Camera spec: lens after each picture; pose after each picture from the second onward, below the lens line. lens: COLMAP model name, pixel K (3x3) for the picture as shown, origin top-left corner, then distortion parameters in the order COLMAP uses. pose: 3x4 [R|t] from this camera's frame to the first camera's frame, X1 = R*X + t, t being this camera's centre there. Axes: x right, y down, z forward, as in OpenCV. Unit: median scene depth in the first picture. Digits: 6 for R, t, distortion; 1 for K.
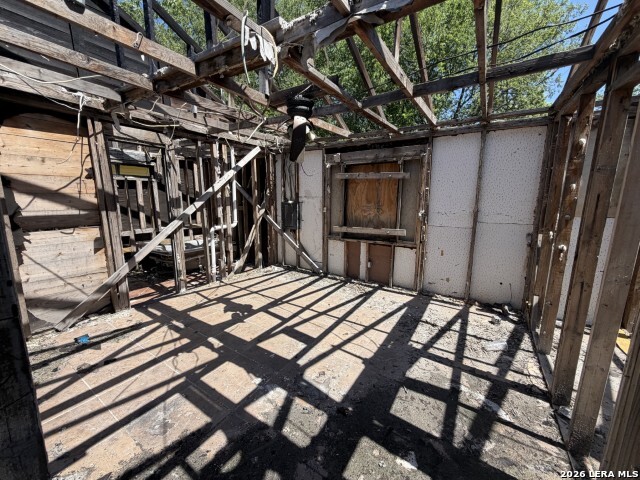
lens RADIAL K [[254.1, 0, 317.9], [0, 254.1, 243.2], [0, 0, 1]] dist [-0.002215, -0.000142]
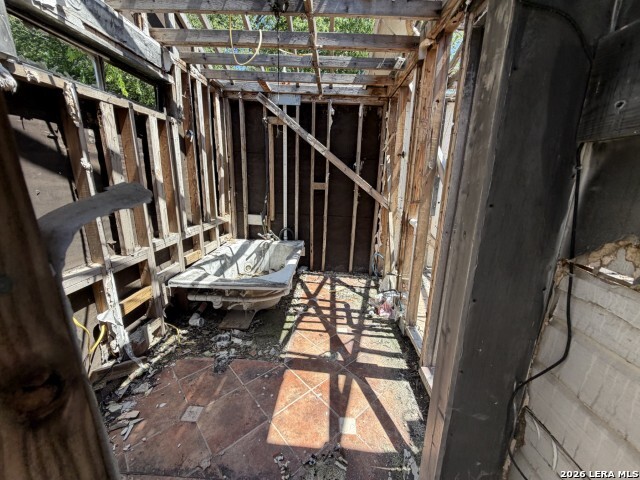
lens RADIAL K [[254.1, 0, 321.1], [0, 254.1, 239.8], [0, 0, 1]] dist [-0.002215, -0.000142]
pose [[0.855417, -0.113314, 0.505393, -0.697717], [0.066388, 0.991714, 0.109984, -0.082756], [-0.513668, -0.060530, 0.855851, 0.515397]]
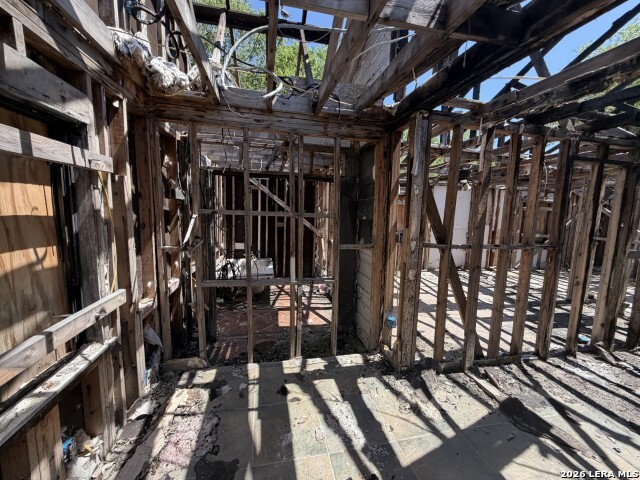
lens RADIAL K [[254.1, 0, 321.3], [0, 254.1, 240.0], [0, 0, 1]] dist [-0.002215, -0.000142]
pose [[0.702156, -0.067229, 0.708842, -1.028008], [0.095290, 0.995450, 0.000020, -0.064296], [-0.705618, 0.067532, 0.705367, 0.178965]]
